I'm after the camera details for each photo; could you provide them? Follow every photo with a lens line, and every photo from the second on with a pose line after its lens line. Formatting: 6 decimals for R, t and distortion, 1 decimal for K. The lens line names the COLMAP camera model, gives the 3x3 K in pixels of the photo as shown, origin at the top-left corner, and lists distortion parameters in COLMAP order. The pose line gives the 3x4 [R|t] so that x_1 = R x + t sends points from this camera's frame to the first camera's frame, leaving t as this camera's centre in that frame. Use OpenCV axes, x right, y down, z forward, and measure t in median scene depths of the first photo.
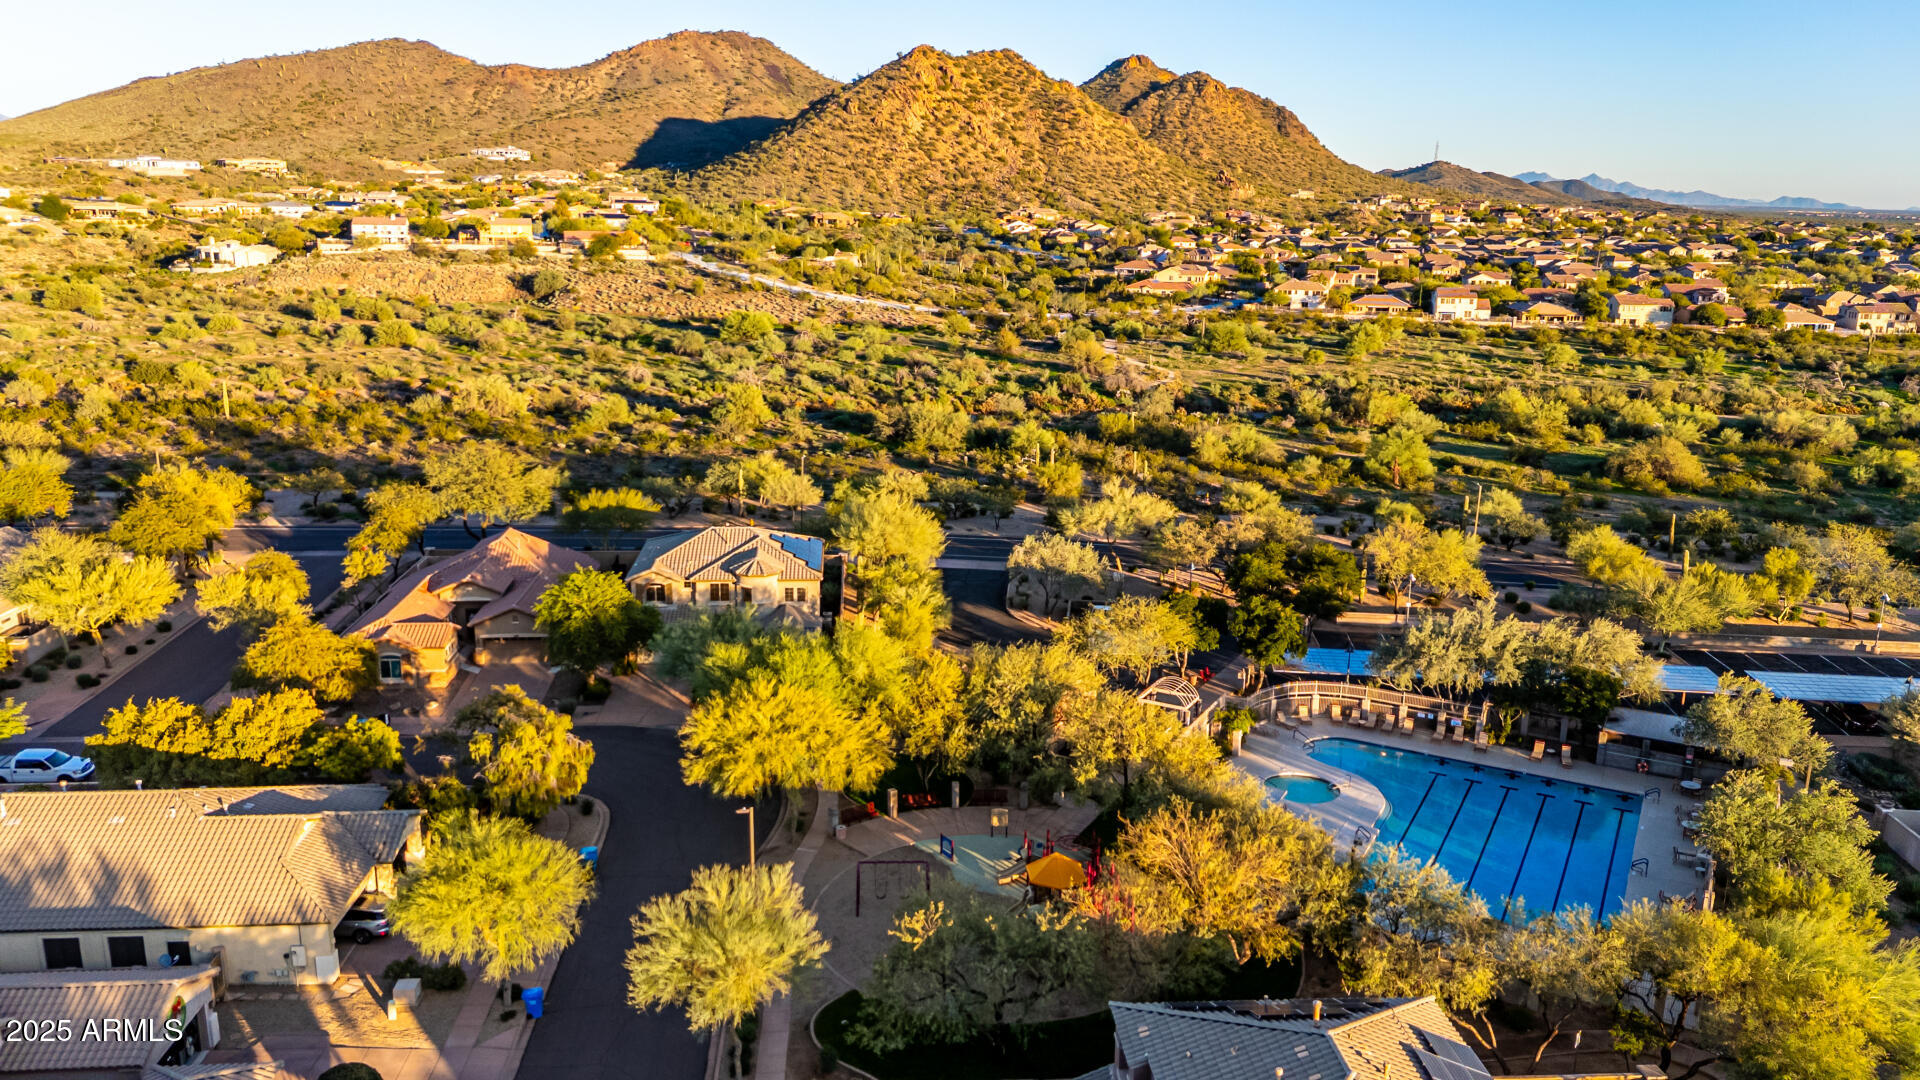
lens RADIAL K [[1436.6, 0, 968.9], [0, 1436.6, 544.6], [0, 0, 1]] dist [0.098212, -0.098459]
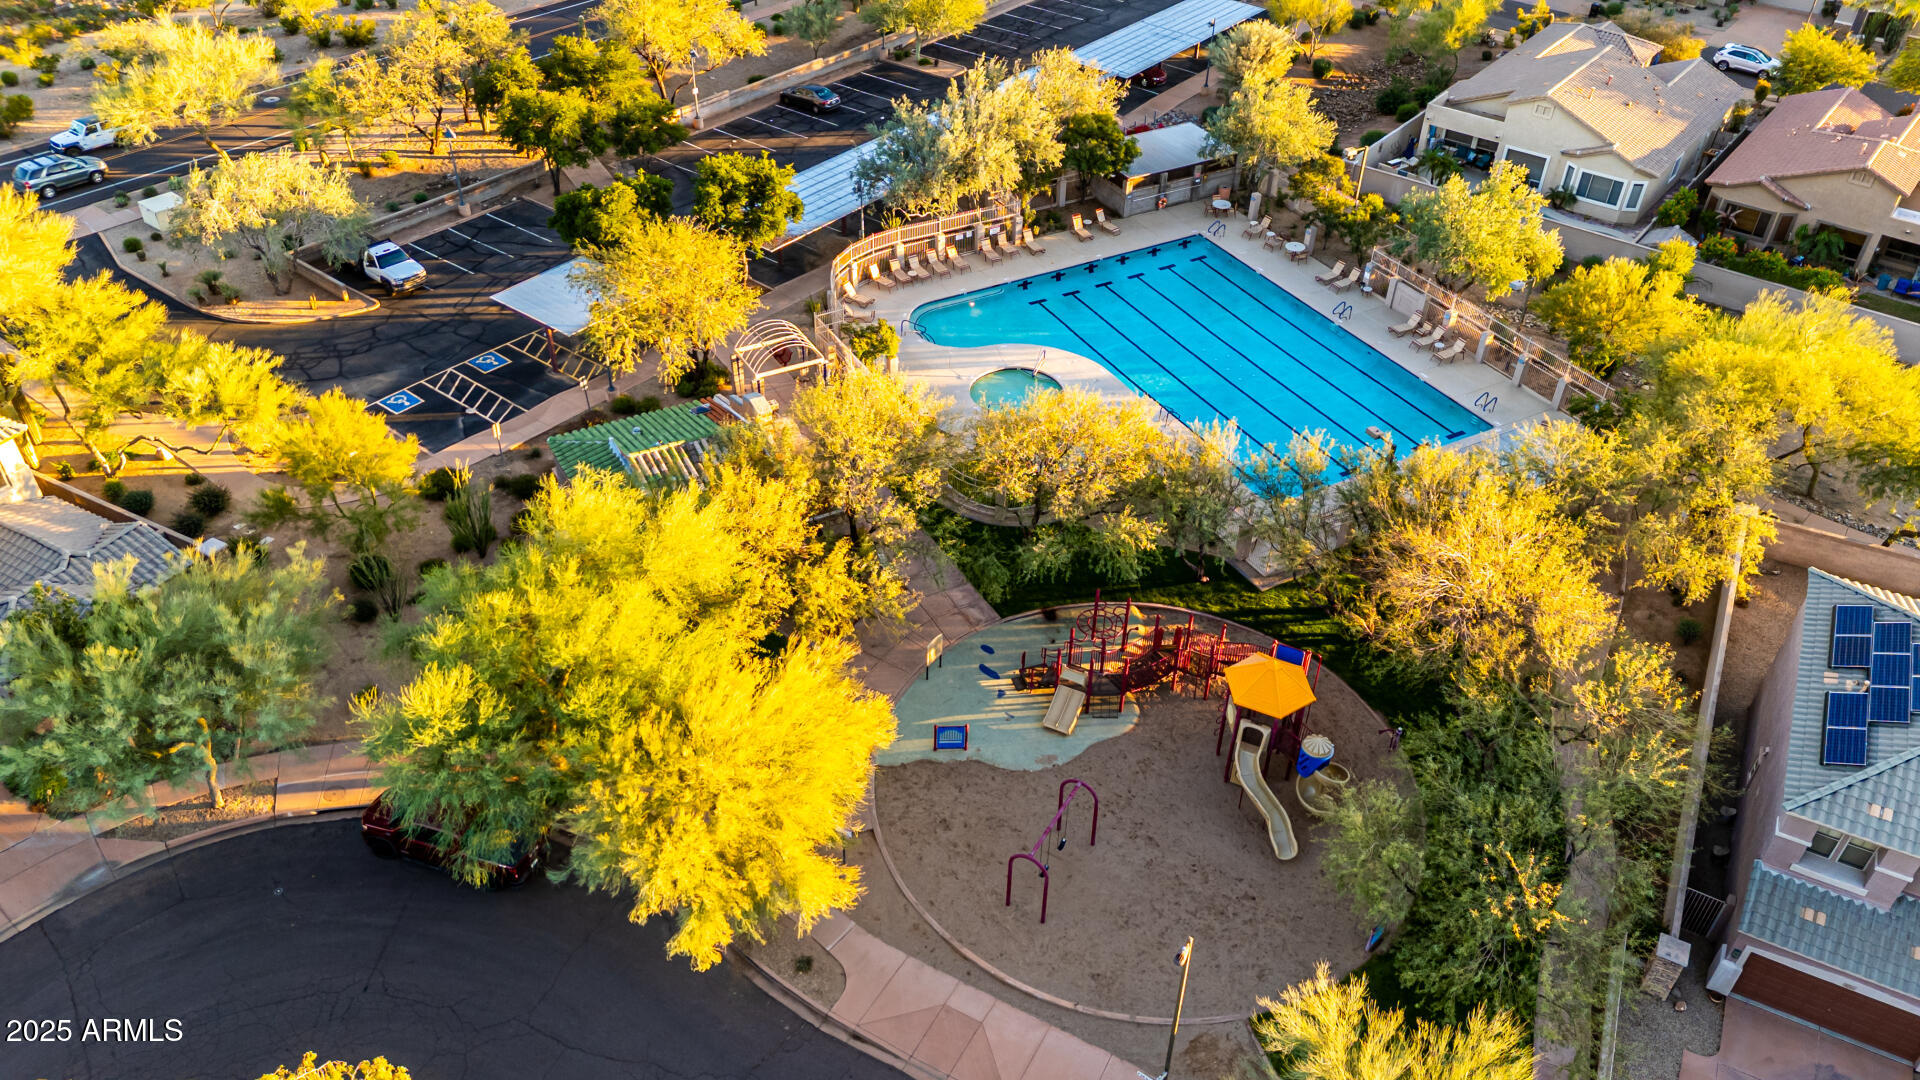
lens RADIAL K [[1436.6, 0, 968.9], [0, 1436.6, 544.6], [0, 0, 1]] dist [0.098212, -0.098459]
pose [[0.538485, -0.523664, 0.660159, -0.314198], [0.188783, 0.838505, 0.511147, -0.152100], [-0.821215, -0.150618, 0.550381, 0.523411]]
